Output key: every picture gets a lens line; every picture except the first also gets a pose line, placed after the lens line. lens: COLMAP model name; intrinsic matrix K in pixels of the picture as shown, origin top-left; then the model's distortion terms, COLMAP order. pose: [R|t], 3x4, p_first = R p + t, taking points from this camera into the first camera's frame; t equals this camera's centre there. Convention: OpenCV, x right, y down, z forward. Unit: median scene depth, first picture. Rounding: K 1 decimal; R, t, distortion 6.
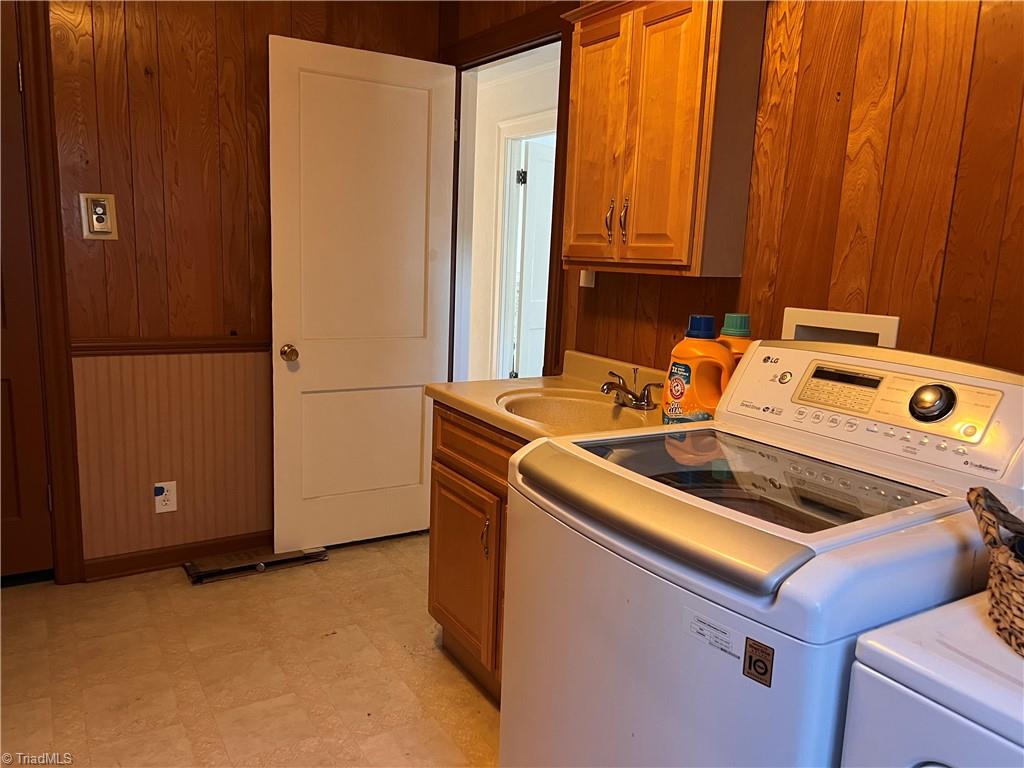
lens RADIAL K [[770.4, 0, 514.6], [0, 770.4, 379.6], [0, 0, 1]] dist [0.018678, -0.039388]
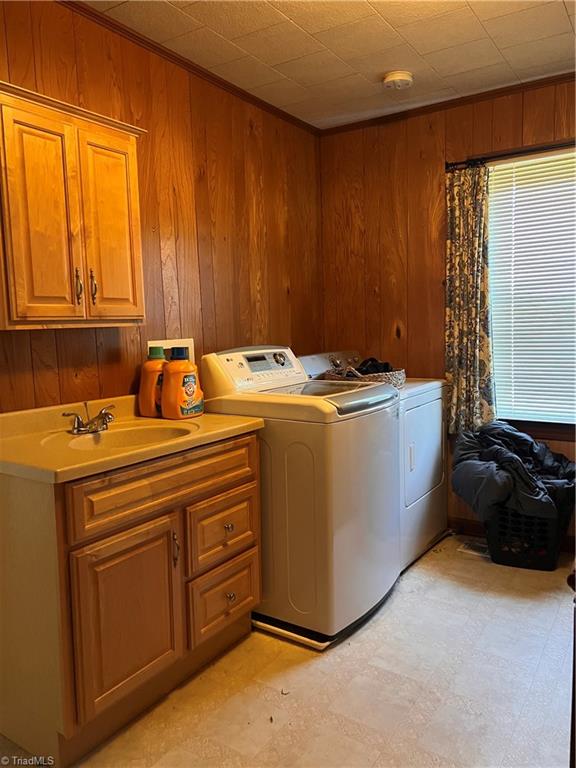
lens RADIAL K [[577.8, 0, 288.8], [0, 577.8, 385.8], [0, 0, 1]] dist [0.018678, -0.039388]
pose [[-0.453168, -0.117543, 0.883642, -0.939099], [0.155025, 0.965772, 0.207972, -0.212116], [-0.877842, 0.231233, -0.419435, 1.245946]]
